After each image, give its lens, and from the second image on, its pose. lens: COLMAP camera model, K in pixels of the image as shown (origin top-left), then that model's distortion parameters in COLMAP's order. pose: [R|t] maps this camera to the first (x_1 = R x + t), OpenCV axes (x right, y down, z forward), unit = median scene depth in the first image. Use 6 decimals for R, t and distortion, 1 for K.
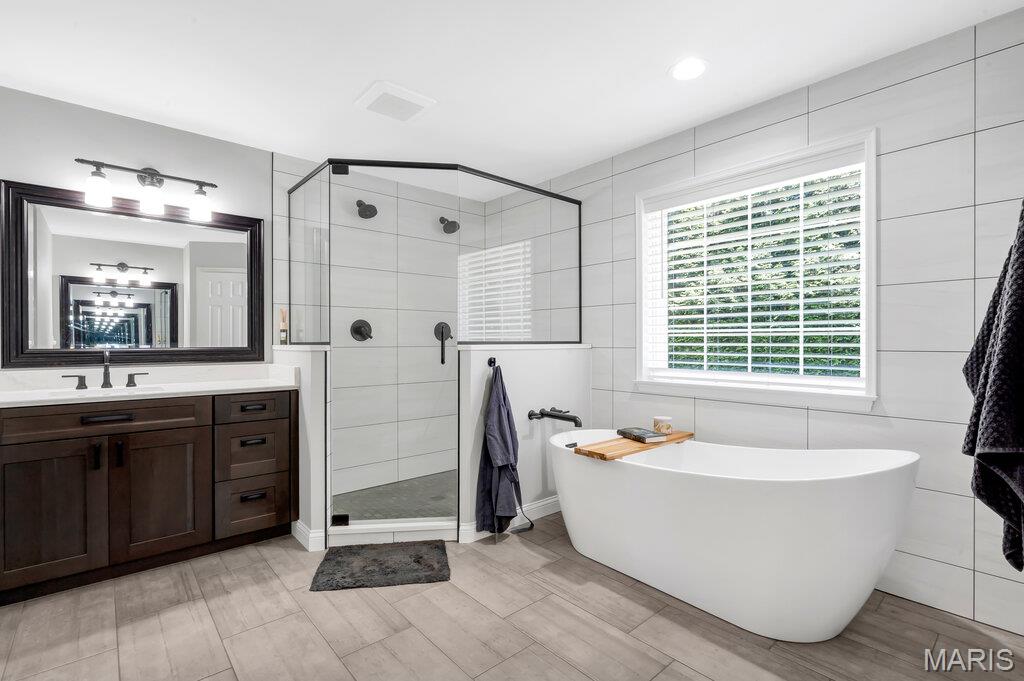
lens RADIAL K [[467.5, 0, 512.8], [0, 467.5, 344.7], [0, 0, 1]] dist [-0.000004, 0.000304]
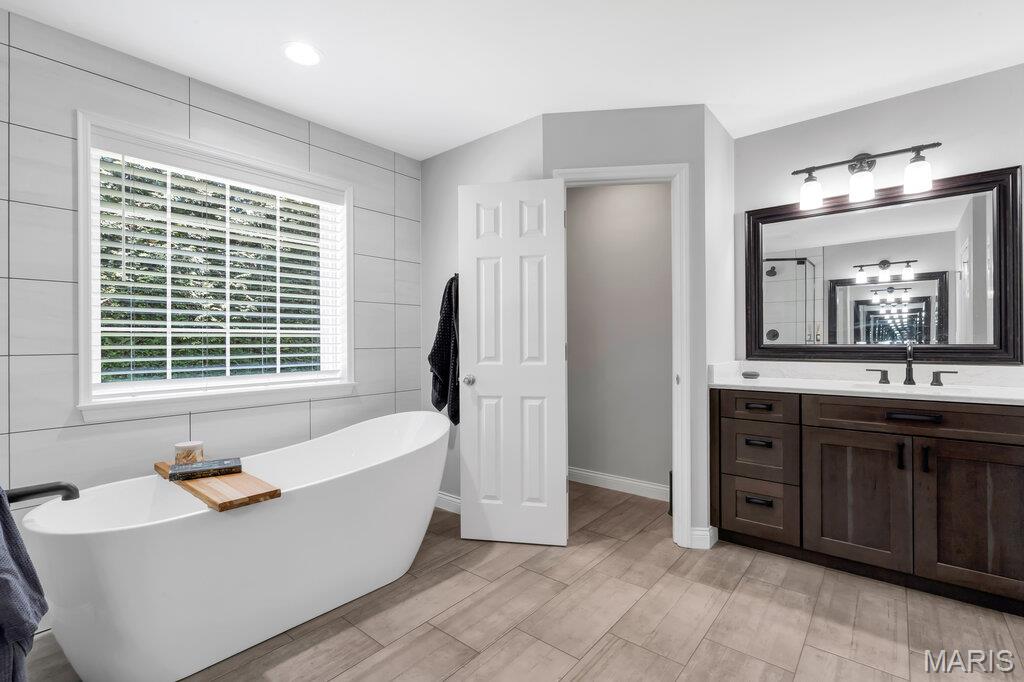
lens RADIAL K [[467.5, 0, 512.5], [0, 467.5, 336.5], [0, 0, 1]] dist [-0.000004, 0.000304]
pose [[-0.150904, 0.011137, 0.988486, -0.513784], [0.014222, 0.999857, -0.009094, -0.002749], [-0.988446, 0.012686, -0.151041, 0.605014]]
